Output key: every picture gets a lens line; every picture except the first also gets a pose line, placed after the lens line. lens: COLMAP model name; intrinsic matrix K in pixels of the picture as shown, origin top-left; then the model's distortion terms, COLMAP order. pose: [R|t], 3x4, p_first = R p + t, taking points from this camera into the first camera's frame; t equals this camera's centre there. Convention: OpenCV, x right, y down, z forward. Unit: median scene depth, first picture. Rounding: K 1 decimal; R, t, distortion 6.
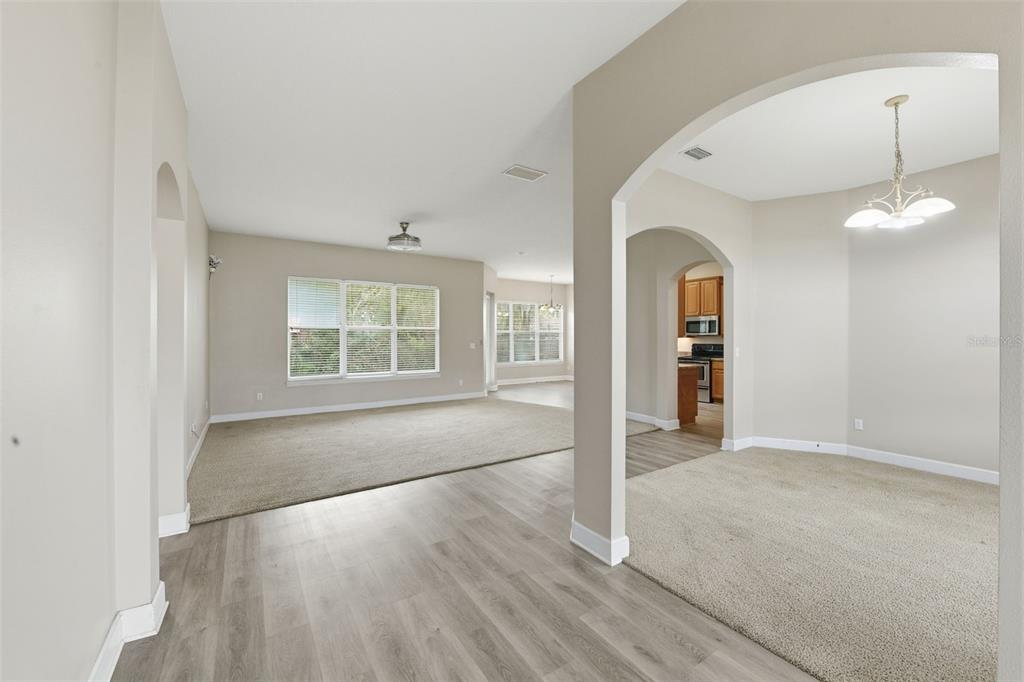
lens RADIAL K [[412.6, 0, 508.2], [0, 412.6, 337.4], [0, 0, 1]] dist [-0.014081, -0.000587]
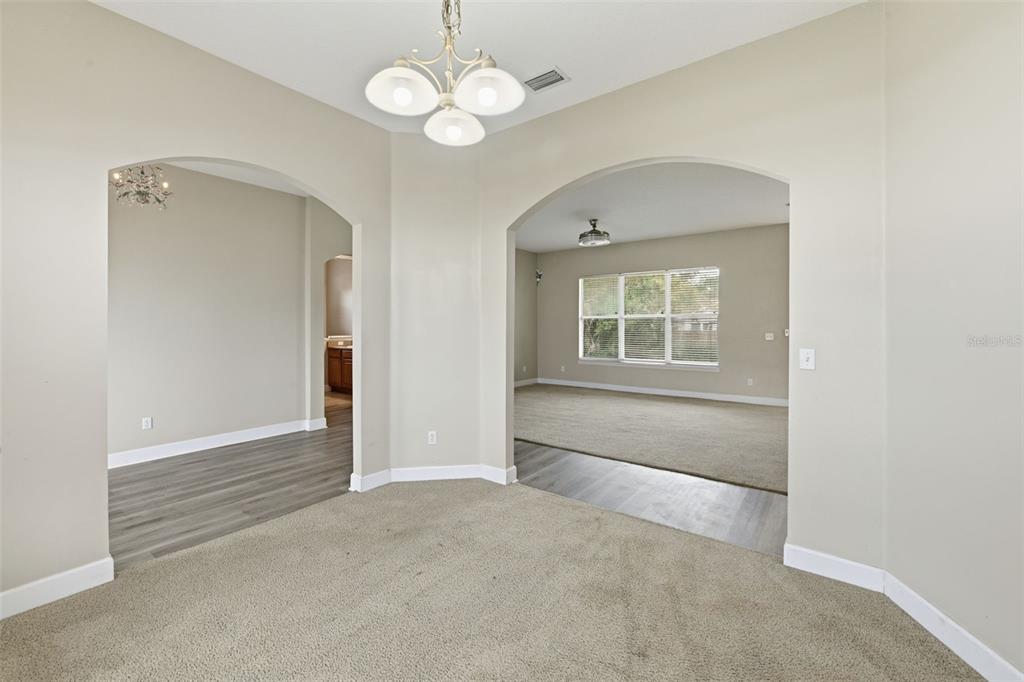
lens RADIAL K [[412.6, 0, 505.7], [0, 412.6, 334.0], [0, 0, 1]] dist [-0.014081, -0.000587]
pose [[0.329955, 0.022737, -0.943723, 0.690707], [-0.001717, 0.999723, 0.023486, -0.003070], [0.943995, -0.006129, 0.329903, 0.413987]]
